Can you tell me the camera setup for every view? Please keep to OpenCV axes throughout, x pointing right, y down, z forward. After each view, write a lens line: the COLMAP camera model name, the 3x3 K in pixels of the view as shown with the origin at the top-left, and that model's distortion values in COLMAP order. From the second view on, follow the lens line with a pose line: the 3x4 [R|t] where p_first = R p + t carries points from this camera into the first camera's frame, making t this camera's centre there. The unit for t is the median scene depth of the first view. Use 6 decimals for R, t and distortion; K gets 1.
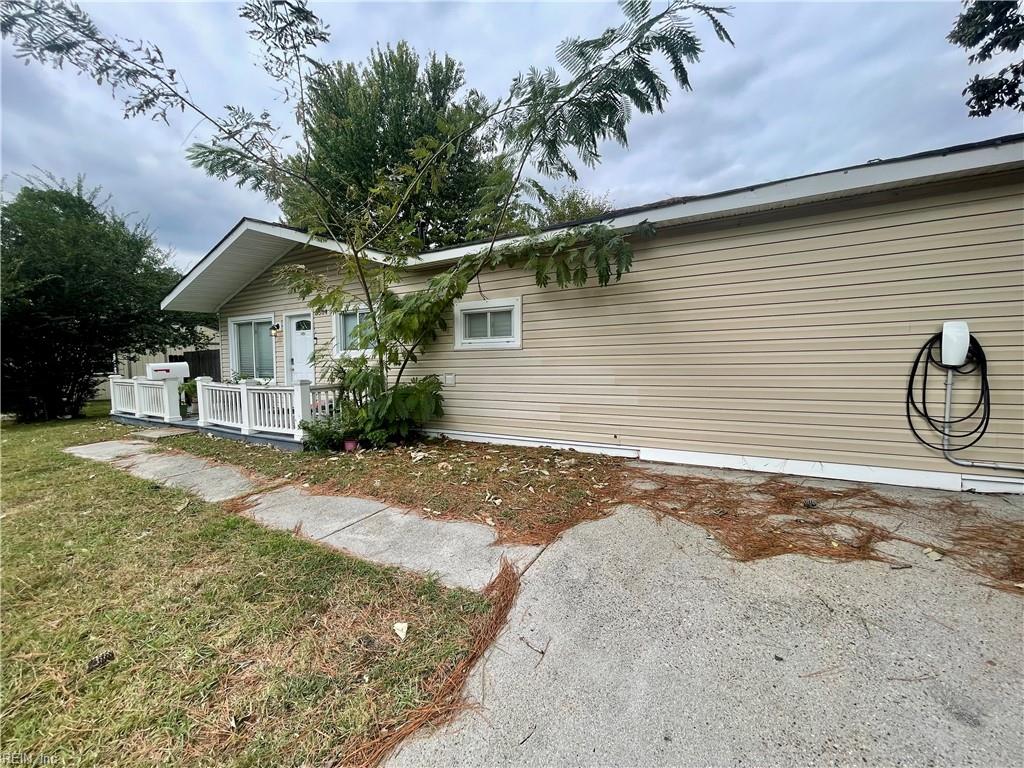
lens RADIAL K [[413.8, 0, 514.7], [0, 413.8, 384.6], [0, 0, 1]] dist [-0.001873, 0.000494]
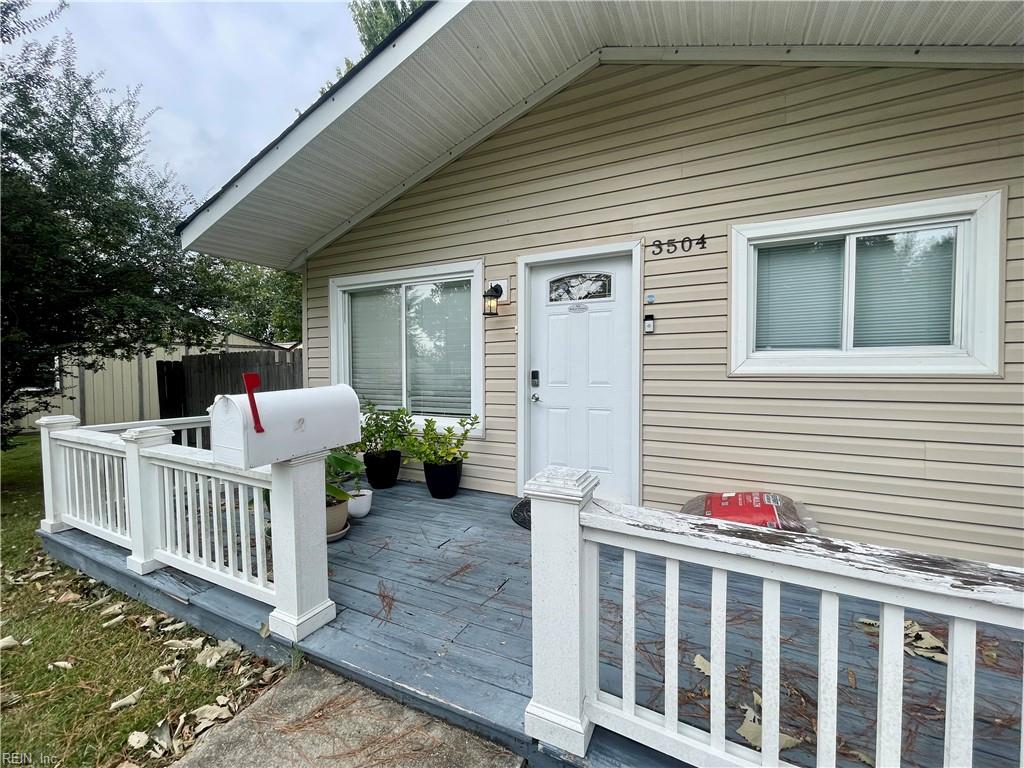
lens RADIAL K [[413.8, 0, 510.7], [0, 413.8, 381.0], [0, 0, 1]] dist [-0.001873, 0.000494]
pose [[0.997933, 0.005236, 0.064057, -0.521235], [-0.003485, 0.999618, -0.027408, -0.038135], [-0.064176, 0.027128, 0.997570, 0.537603]]
